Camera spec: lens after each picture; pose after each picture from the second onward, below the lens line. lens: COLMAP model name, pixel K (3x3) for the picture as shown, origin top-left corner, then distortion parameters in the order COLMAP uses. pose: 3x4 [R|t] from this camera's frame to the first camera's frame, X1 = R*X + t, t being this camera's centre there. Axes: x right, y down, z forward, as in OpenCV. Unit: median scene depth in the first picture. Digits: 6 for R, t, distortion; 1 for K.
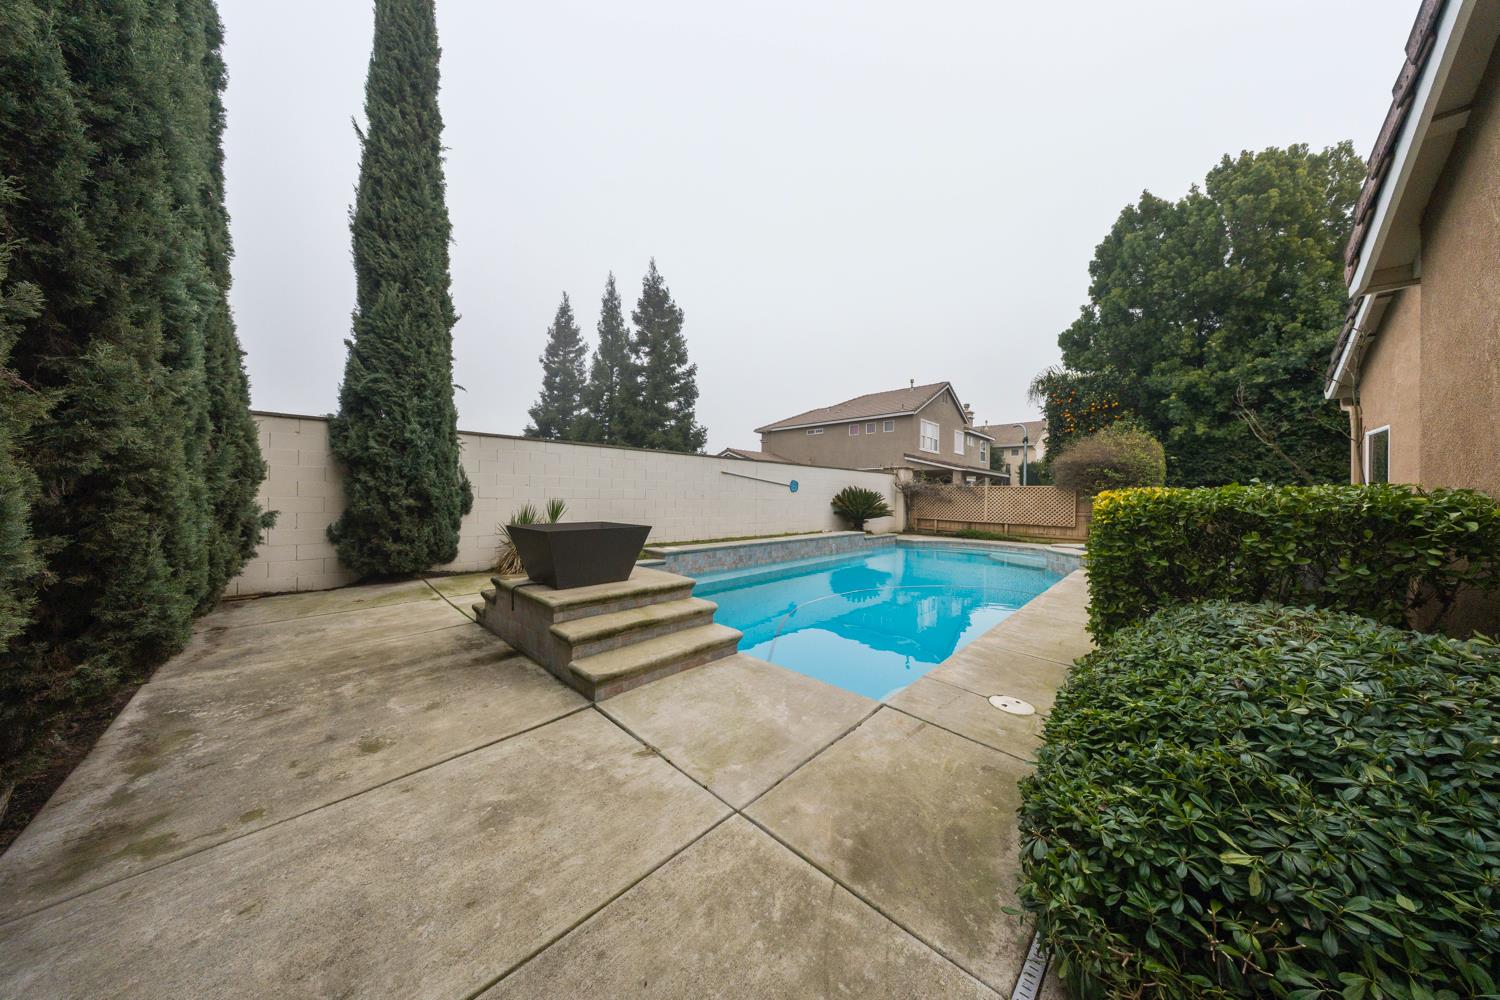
lens RADIAL K [[442.9, 0, 748.9], [0, 442.9, 494.4], [0, 0, 1]] dist [0.001615, 0.000134]
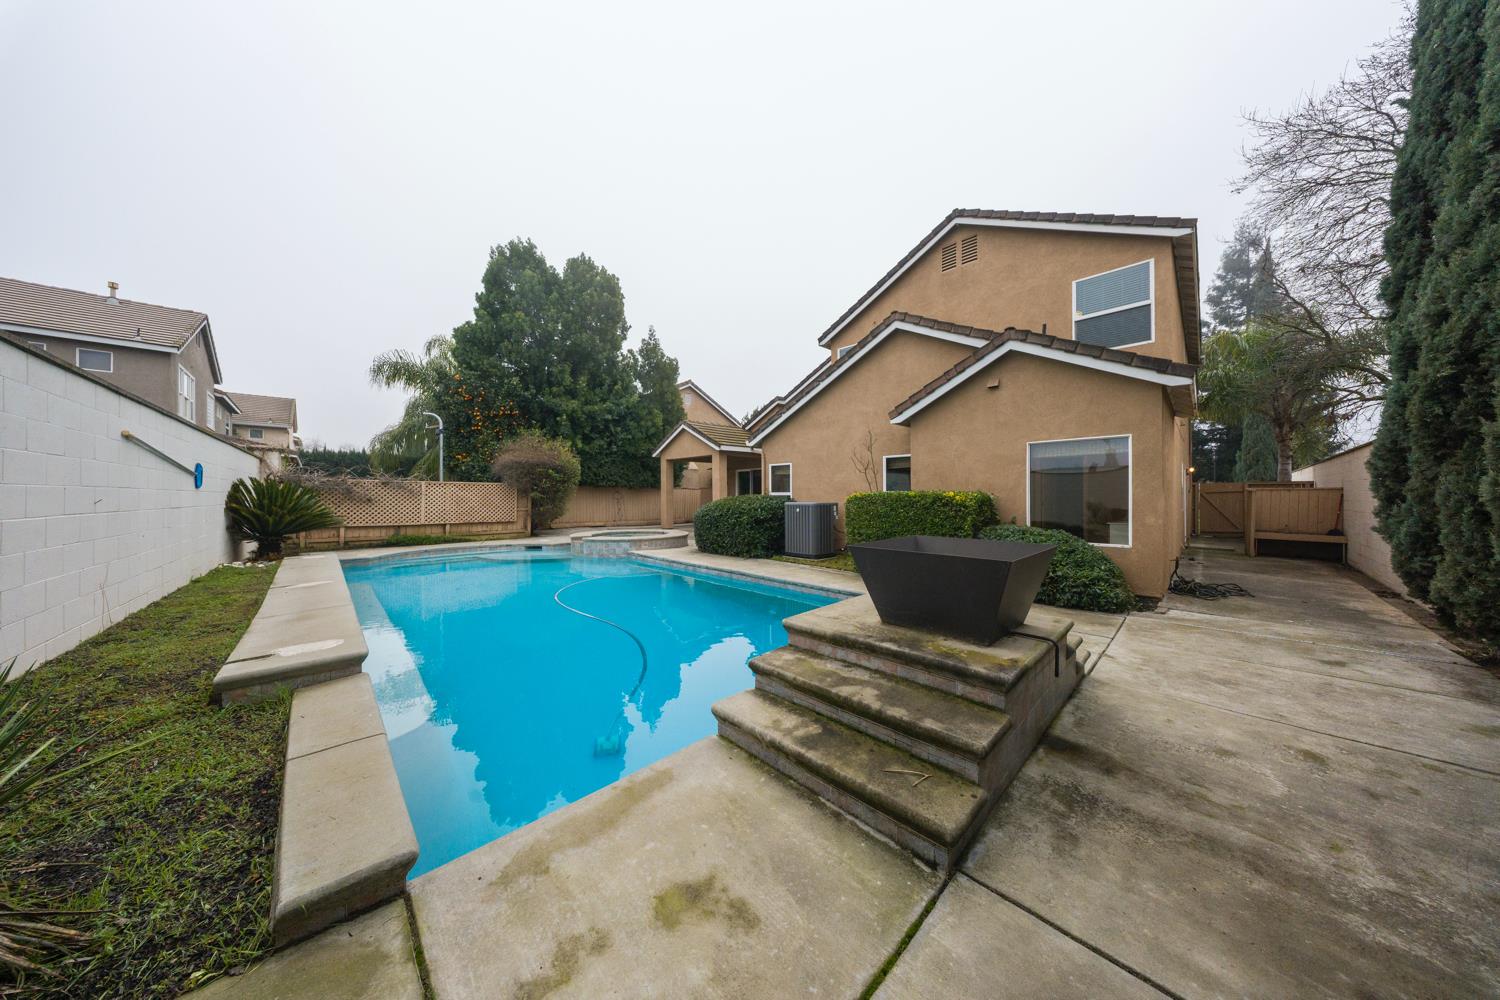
lens RADIAL K [[442.9, 0, 748.9], [0, 442.9, 494.4], [0, 0, 1]] dist [0.001615, 0.000134]
pose [[0.038055, -0.013521, 0.999184, -1.296367], [-0.000596, 0.999908, 0.013554, -0.028358], [-0.999275, -0.001112, 0.038044, 1.530250]]
